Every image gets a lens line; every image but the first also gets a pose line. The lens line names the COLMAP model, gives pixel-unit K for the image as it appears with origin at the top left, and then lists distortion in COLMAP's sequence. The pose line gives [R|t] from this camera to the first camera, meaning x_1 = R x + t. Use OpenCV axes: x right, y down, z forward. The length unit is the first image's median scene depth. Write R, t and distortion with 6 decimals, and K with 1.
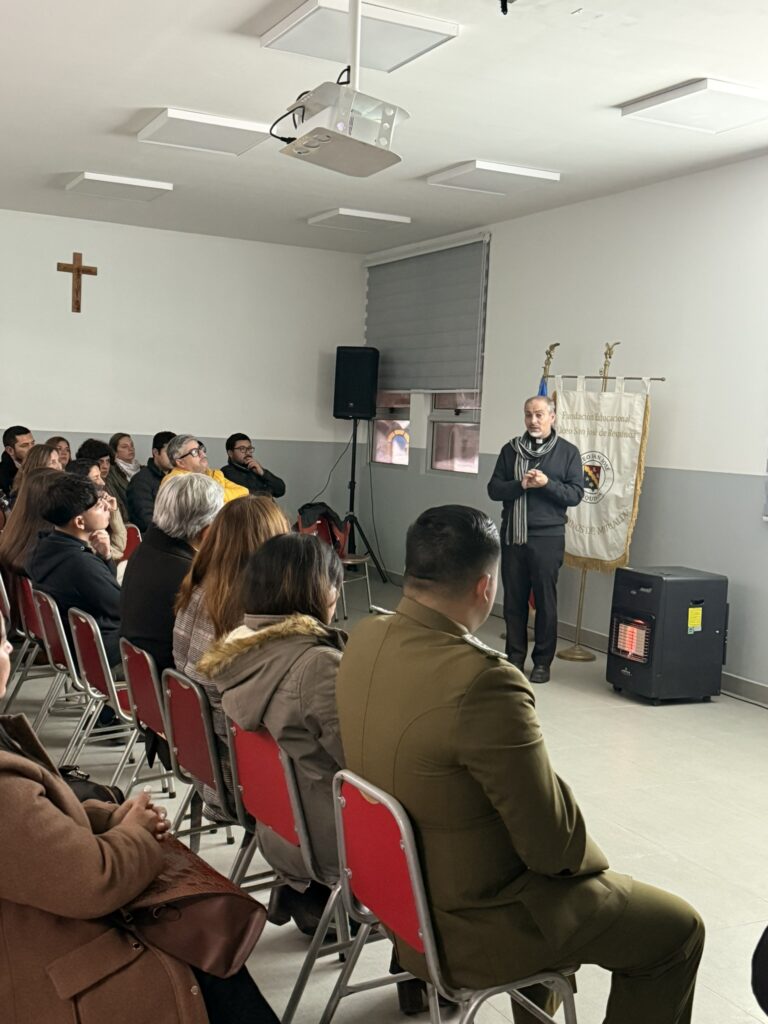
lens RADIAL K [[1134.6, 0, 372.5], [0, 1134.6, 545.1], [0, 0, 1]] dist [0.001832, 0.000000]
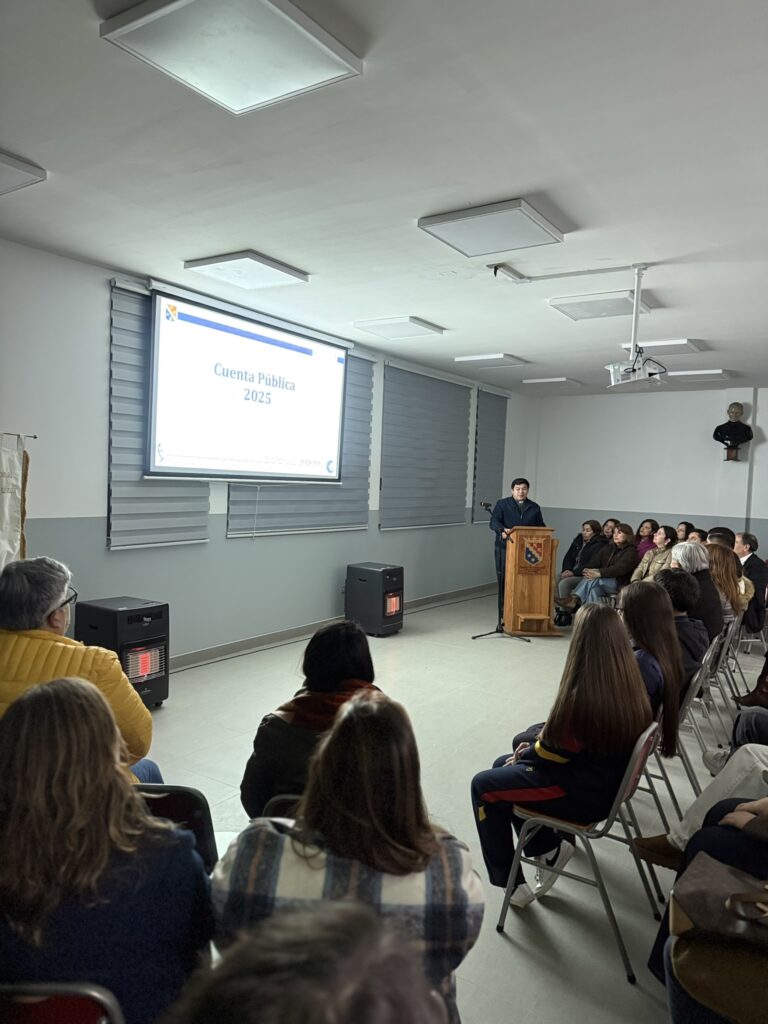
lens RADIAL K [[714.4, 0, 385.2], [0, 714.4, 518.5], [0, 0, 1]] dist [0.068609, -0.088643]
pose [[-0.490715, -0.106207, 0.864823, -0.480991], [0.035814, 0.989246, 0.141808, -0.149407], [-0.870584, 0.100560, -0.481634, 1.013047]]
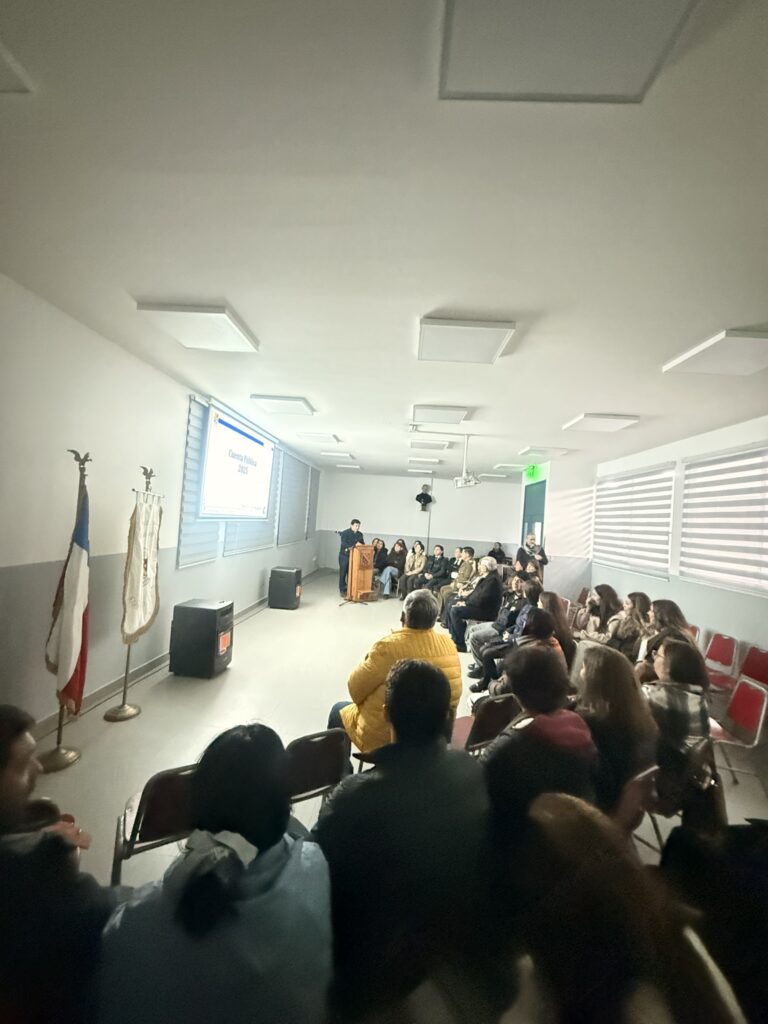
lens RADIAL K [[403.4, 0, 382.2], [0, 403.4, 516.3], [0, 0, 1]] dist [-0.006888, 0.000894]
pose [[-0.861272, -0.098506, 0.498505, -0.281285], [-0.051589, 0.992912, 0.107070, -0.188060], [-0.505519, 0.066499, -0.860249, 1.287699]]
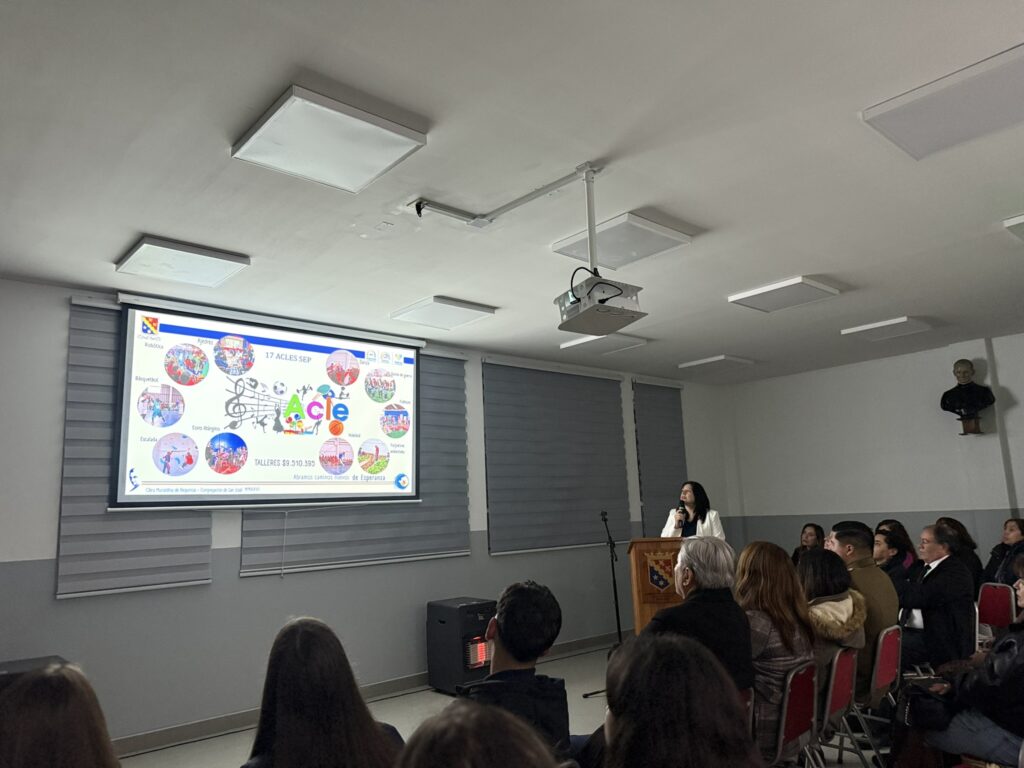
lens RADIAL K [[714.4, 0, 511.6], [0, 714.4, 384.6], [0, 0, 1]] dist [0.068609, -0.088643]
pose [[-0.261620, 0.137564, 0.955317, -0.436137], [0.132588, 0.985529, -0.105604, -0.086255], [-0.956021, 0.099036, -0.276073, 0.673989]]
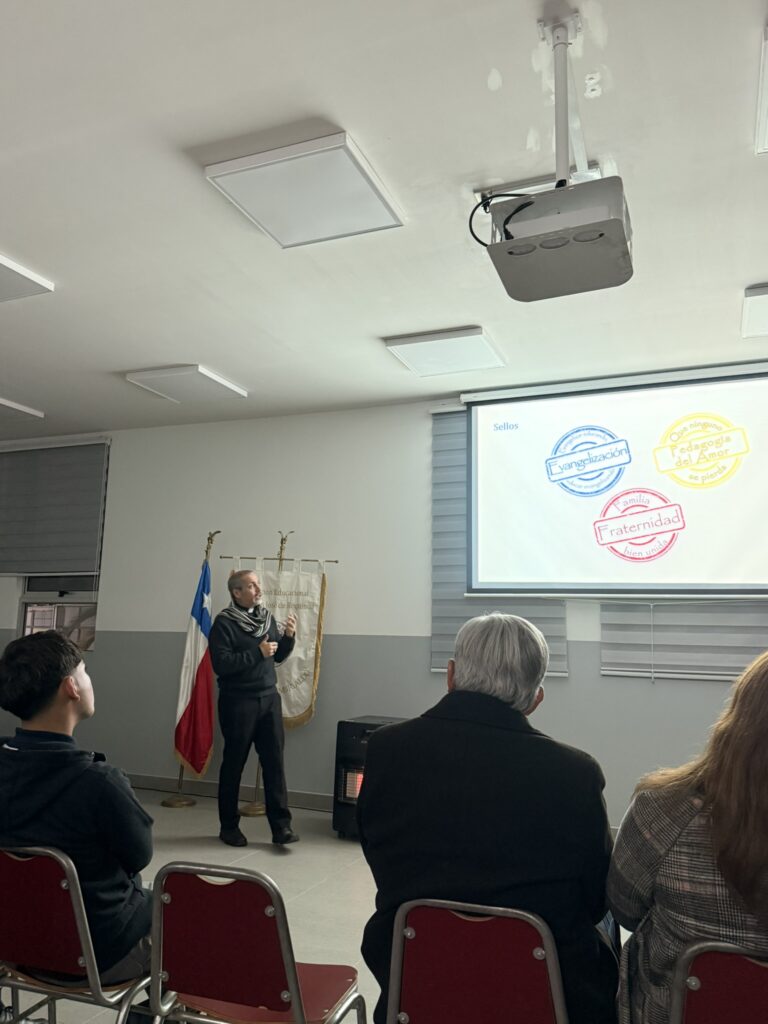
lens RADIAL K [[773.5, 0, 380.1], [0, 773.5, 512.8], [0, 0, 1]] dist [0.087944, 0.000121]
pose [[0.755615, 0.080969, 0.649992, -0.256146], [0.077637, 0.974264, -0.211616, -0.014024], [-0.650398, 0.210364, 0.729883, 0.326290]]
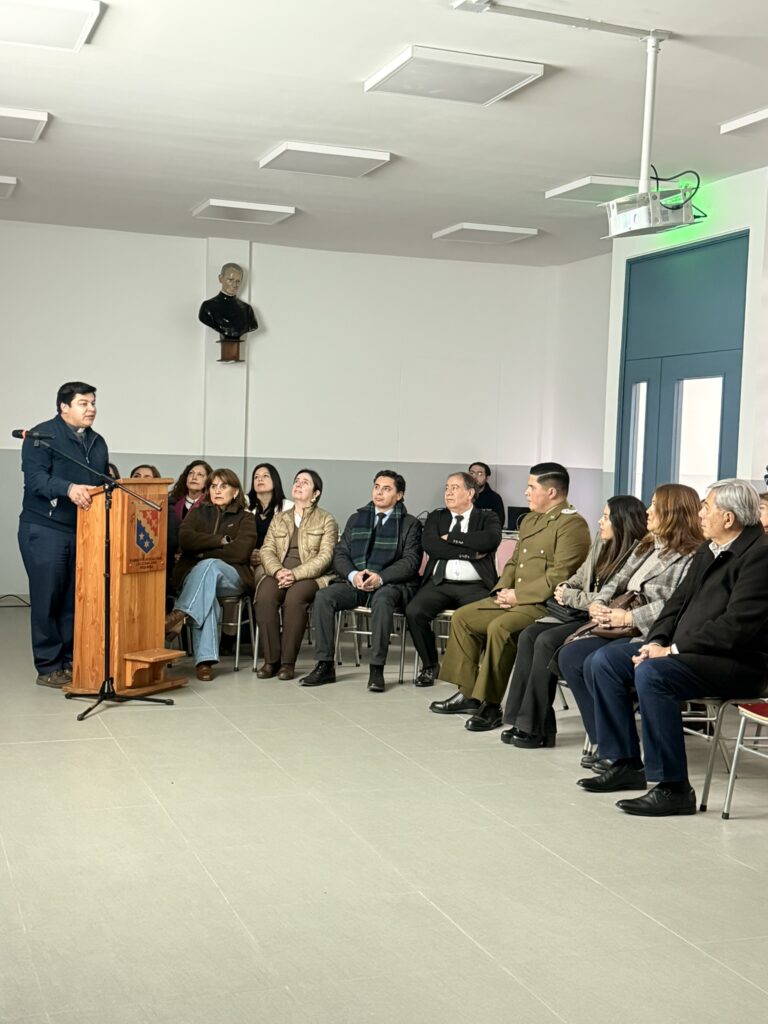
lens RADIAL K [[1349.5, 0, 394.4], [0, 1349.5, 535.7], [0, 0, 1]] dist [0.067772, 0.000000]
pose [[-0.990330, -0.082177, 0.111775, 0.036512], [-0.061840, 0.982699, 0.174580, -0.123997], [-0.124187, 0.165979, -0.978278, 1.284514]]
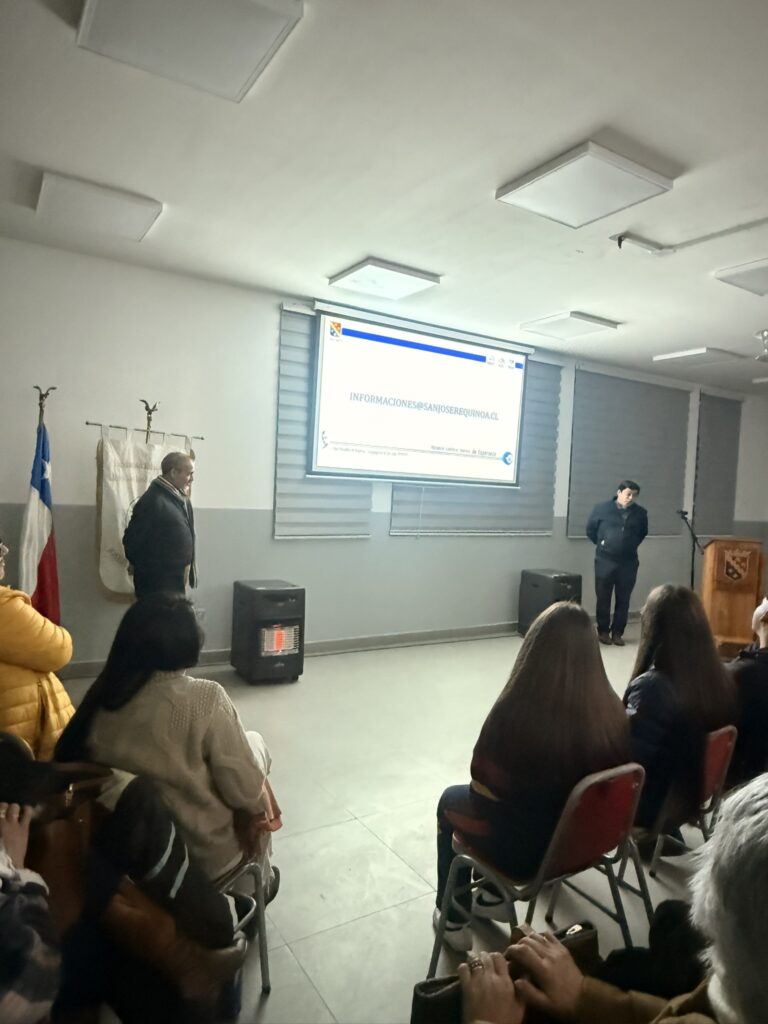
lens RADIAL K [[649.5, 0, 383.9], [0, 649.5, 512.8], [0, 0, 1]] dist [0.007516, 0.001542]
pose [[-0.091364, -0.081877, 0.992446, -0.471031], [0.056292, 0.994596, 0.087236, -0.111451], [-0.994225, 0.063837, -0.086261, 0.837737]]
